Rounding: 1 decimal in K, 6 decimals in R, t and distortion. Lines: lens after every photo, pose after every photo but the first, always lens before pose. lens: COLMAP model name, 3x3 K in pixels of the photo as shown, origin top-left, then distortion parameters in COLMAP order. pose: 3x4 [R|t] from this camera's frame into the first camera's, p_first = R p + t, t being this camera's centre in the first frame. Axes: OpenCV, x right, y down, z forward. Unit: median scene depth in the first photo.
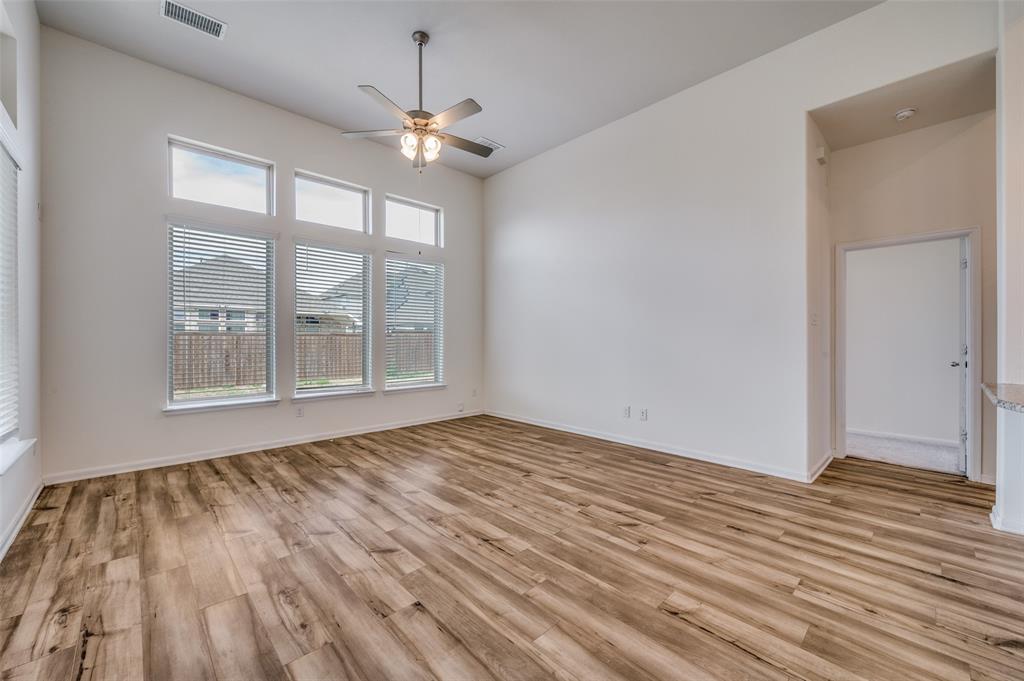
lens RADIAL K [[406.3, 0, 508.9], [0, 406.3, 331.0], [0, 0, 1]] dist [0.001252, -0.000247]
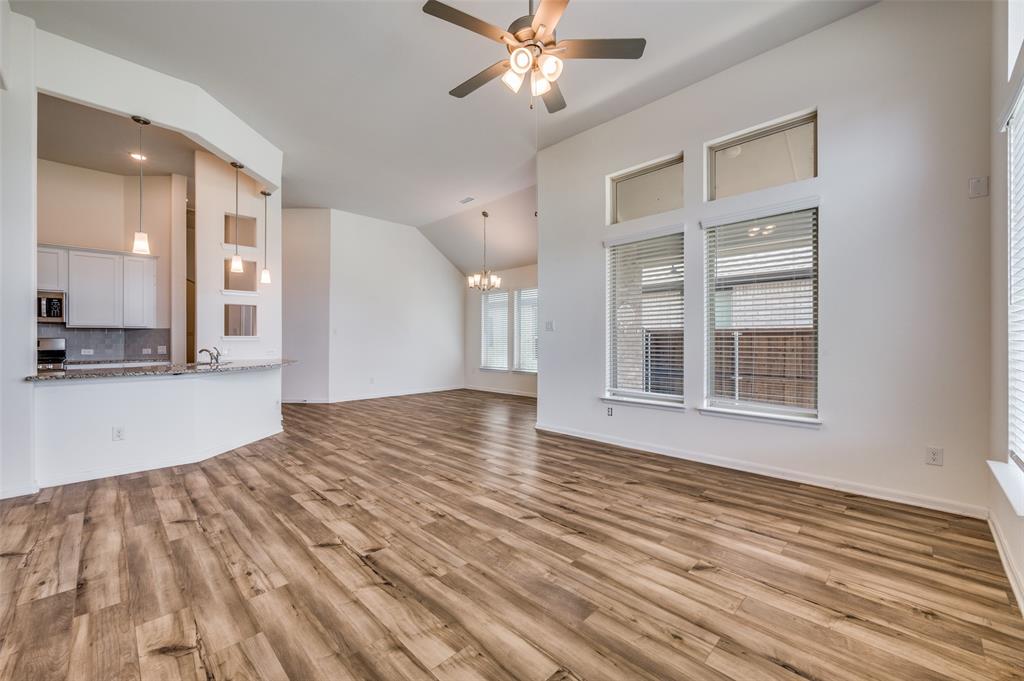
lens RADIAL K [[406.3, 0, 516.5], [0, 406.3, 338.5], [0, 0, 1]] dist [0.001252, -0.000247]
pose [[-0.998935, -0.000241, -0.046143, -0.240904], [0.000930, 0.999678, -0.025353, 0.053222], [0.046134, -0.025369, -0.998613, 2.639512]]
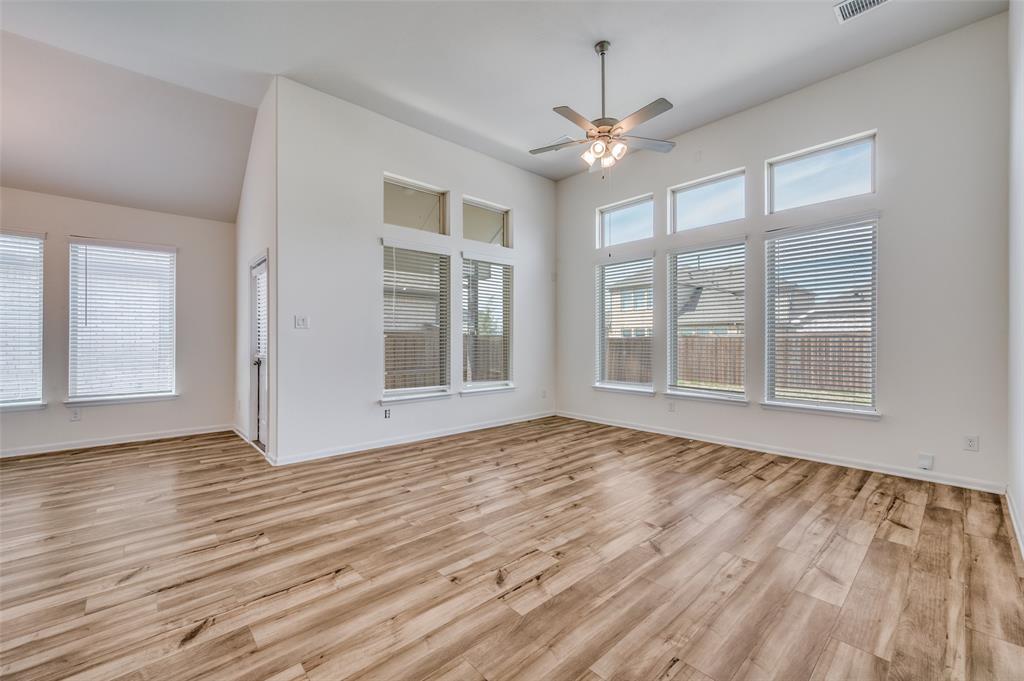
lens RADIAL K [[406.3, 0, 509.8], [0, 406.3, 341.3], [0, 0, 1]] dist [0.001252, -0.000247]
pose [[-0.015437, -0.000950, -0.999880, 1.248788], [0.020568, 0.999788, -0.001267, 0.025365], [0.999669, -0.020586, -0.015414, 1.205160]]
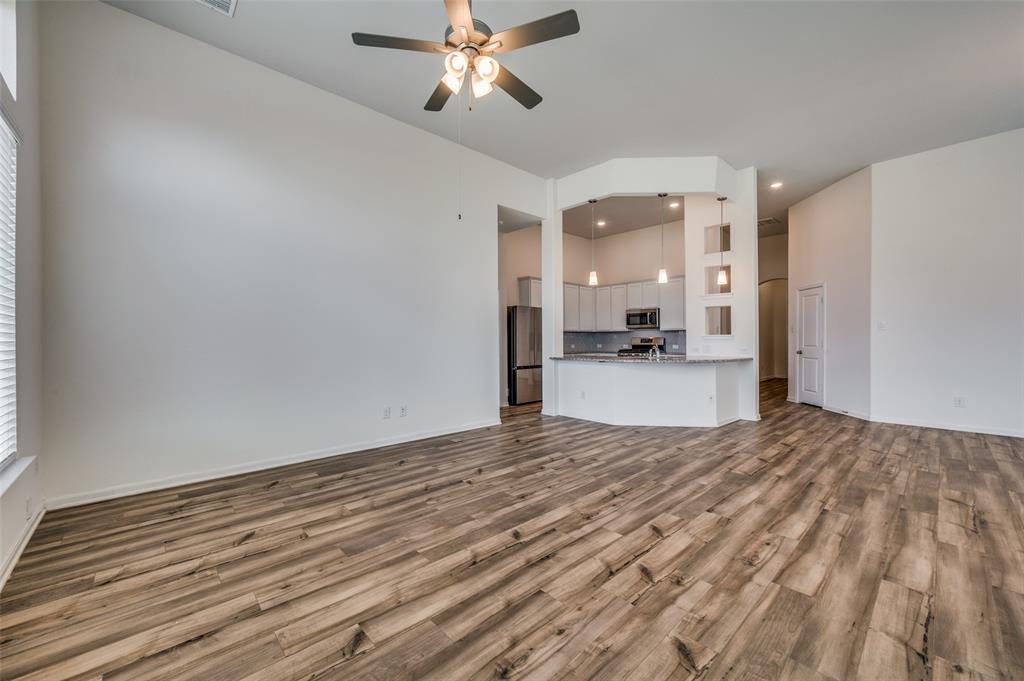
lens RADIAL K [[406.3, 0, 511.6], [0, 406.3, 337.0], [0, 0, 1]] dist [0.001252, -0.000247]
pose [[0.002514, 0.004760, 0.999986, -1.444759], [-0.017496, 0.999836, -0.004715, 0.025009], [-0.999844, -0.017484, 0.002596, 1.429387]]
